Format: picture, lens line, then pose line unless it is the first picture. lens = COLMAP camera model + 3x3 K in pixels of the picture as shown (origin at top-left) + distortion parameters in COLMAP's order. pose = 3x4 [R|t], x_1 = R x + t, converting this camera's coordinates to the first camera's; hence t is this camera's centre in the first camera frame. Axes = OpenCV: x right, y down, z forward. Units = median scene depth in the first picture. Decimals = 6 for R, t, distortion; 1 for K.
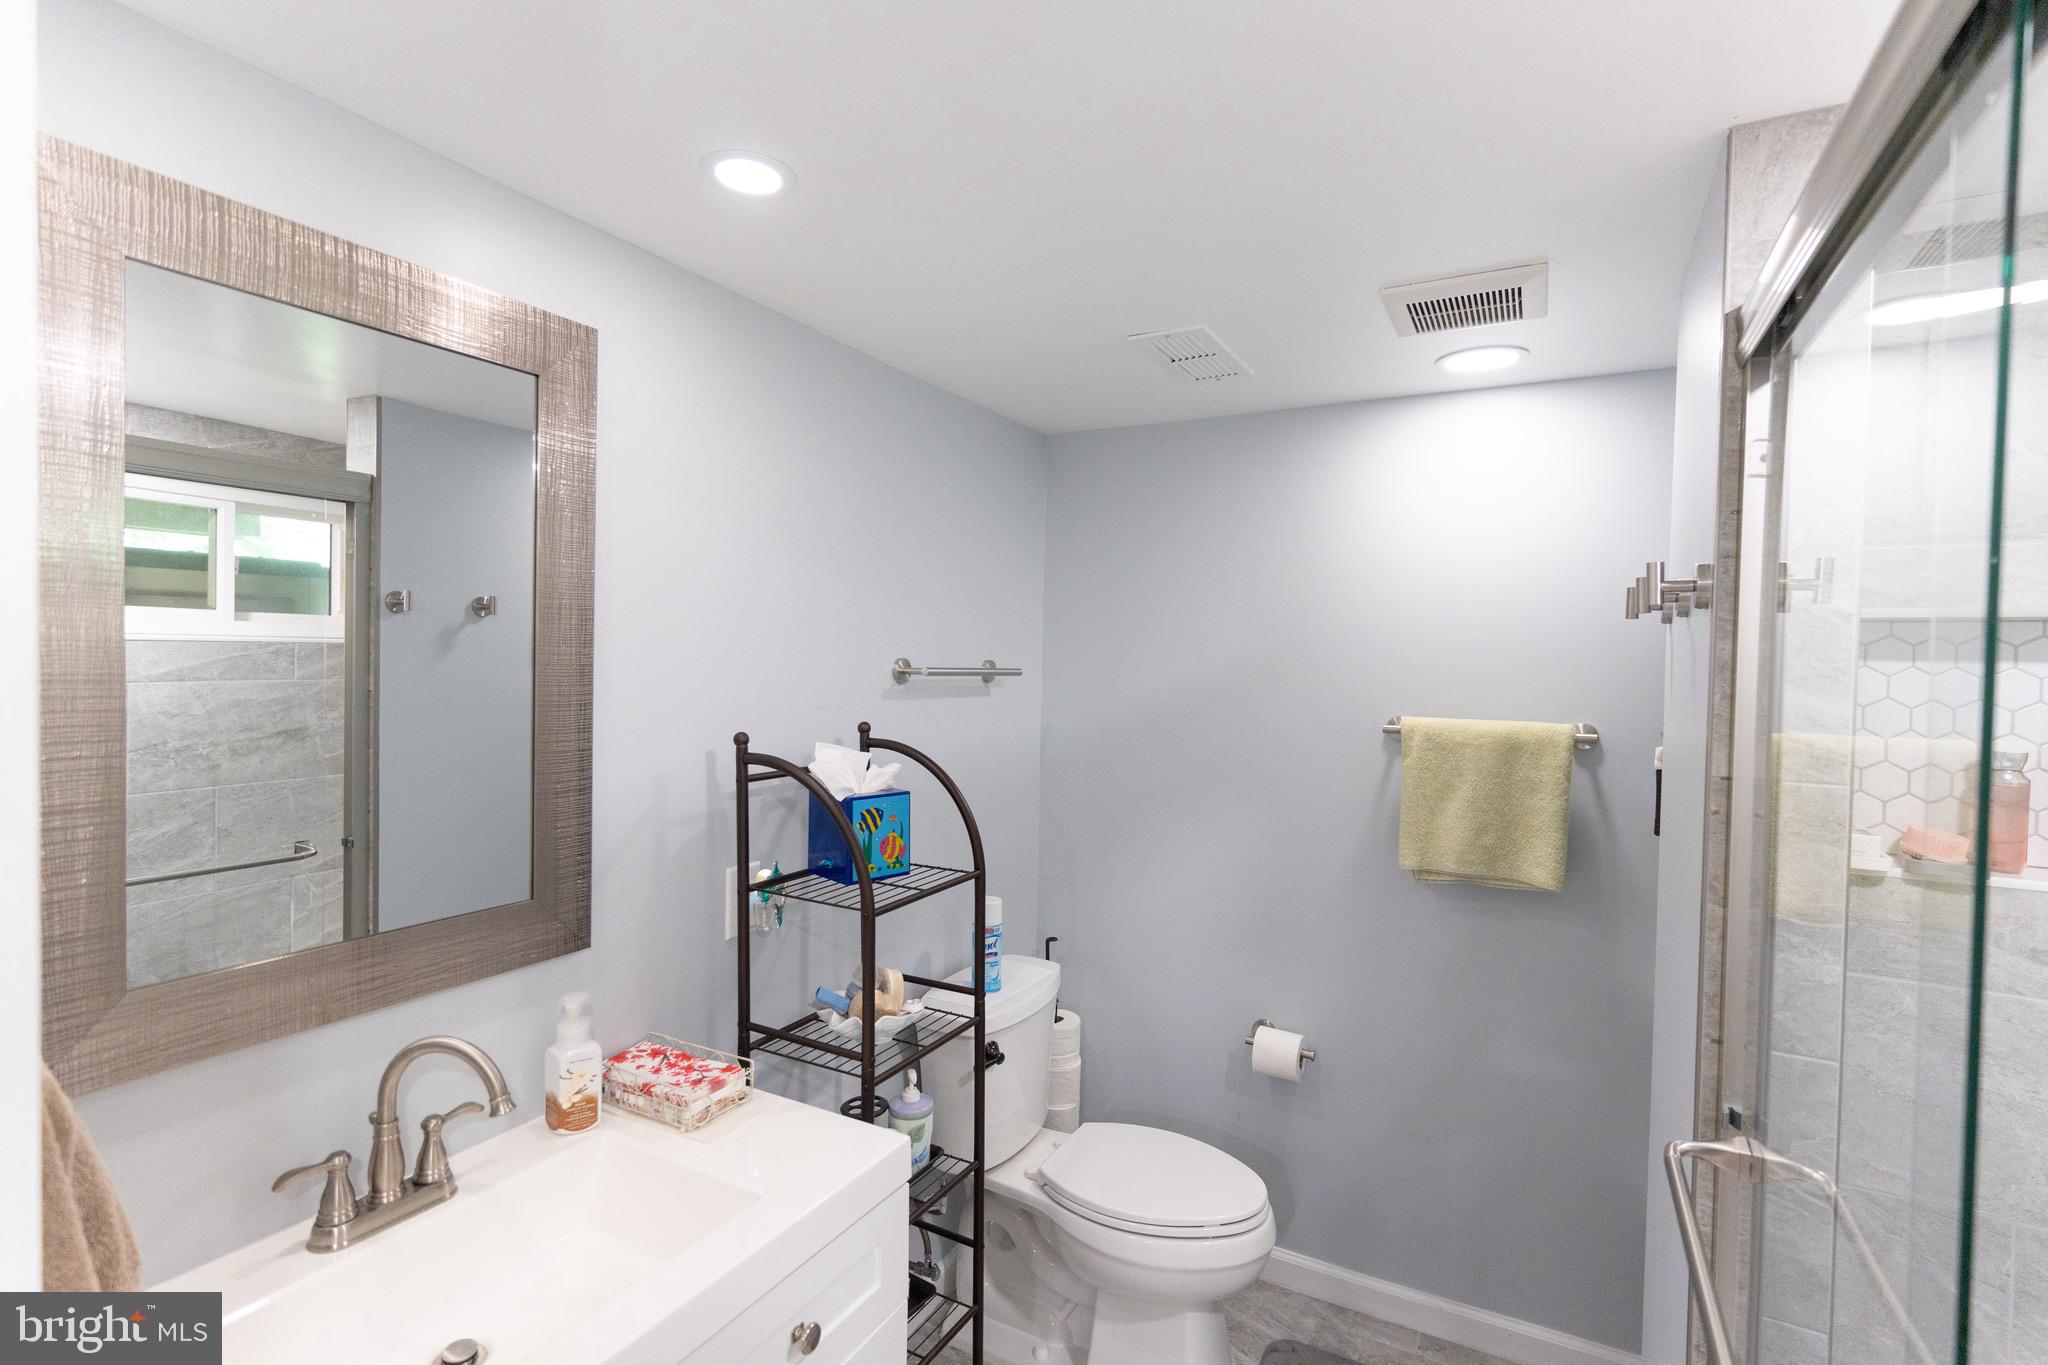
lens RADIAL K [[966.6, 0, 1024.0], [0, 966.6, 682.5], [0, 0, 1]] dist [-0.000136, 0.001320]
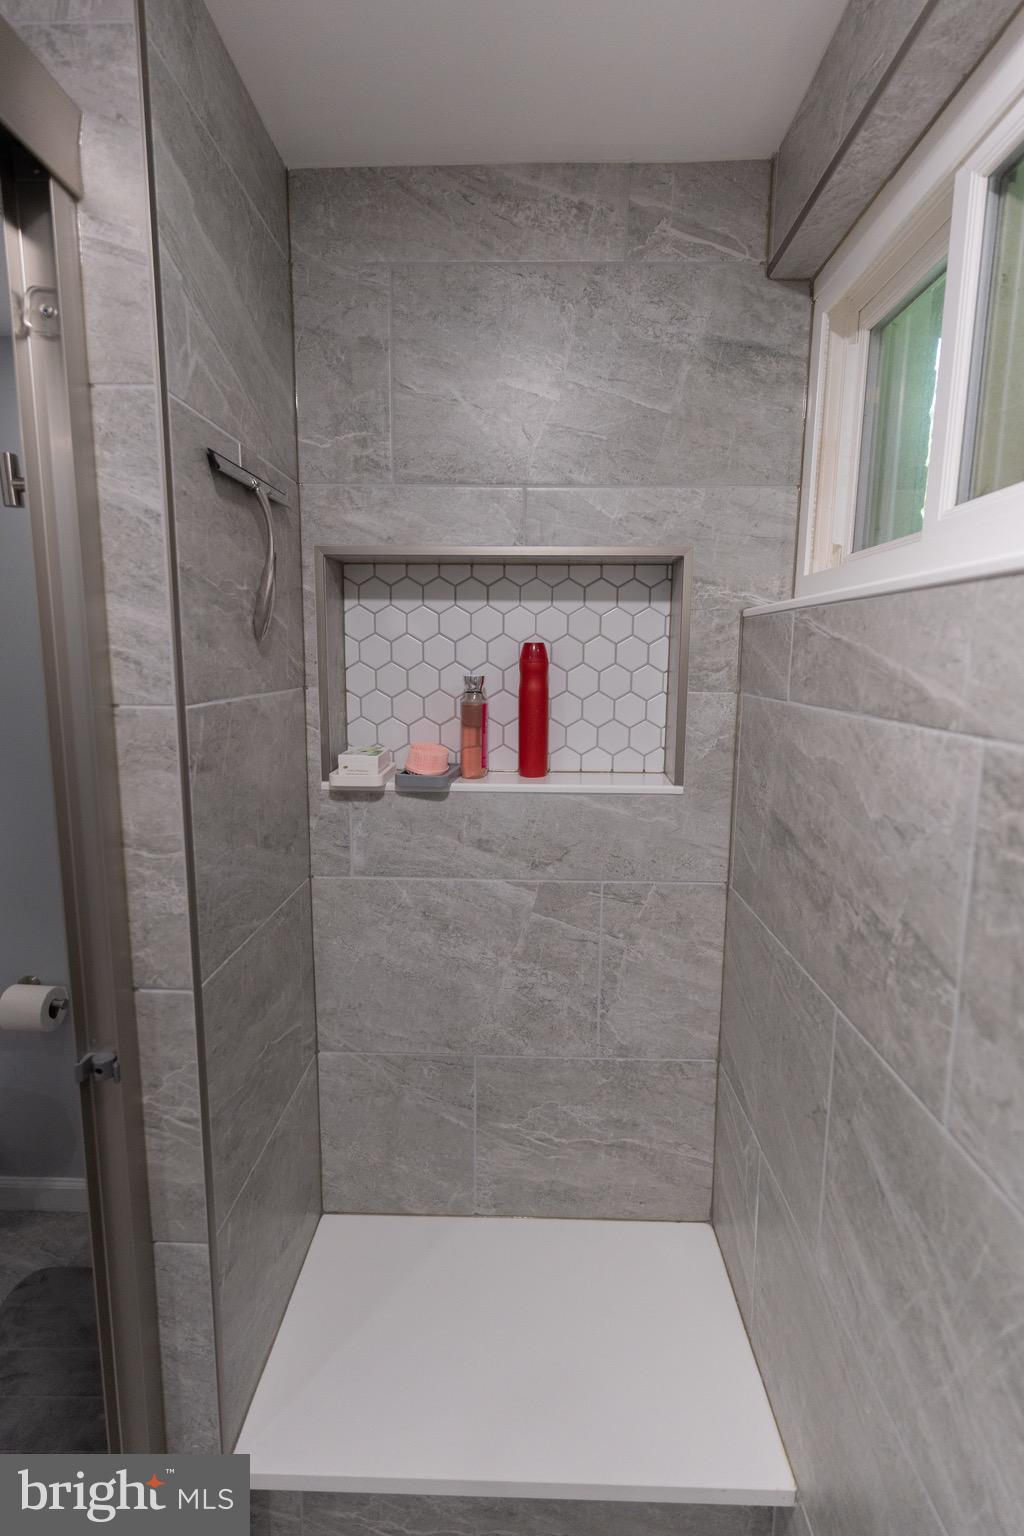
lens RADIAL K [[724.9, 0, 533.6], [0, 724.9, 770.2], [0, 0, 1]] dist [-0.000136, 0.001320]
pose [[0.888915, -0.084634, 0.450187, 0.817355], [0.023202, 0.989841, 0.140273, 0.076147], [-0.457485, -0.114246, 0.881848, 0.217065]]
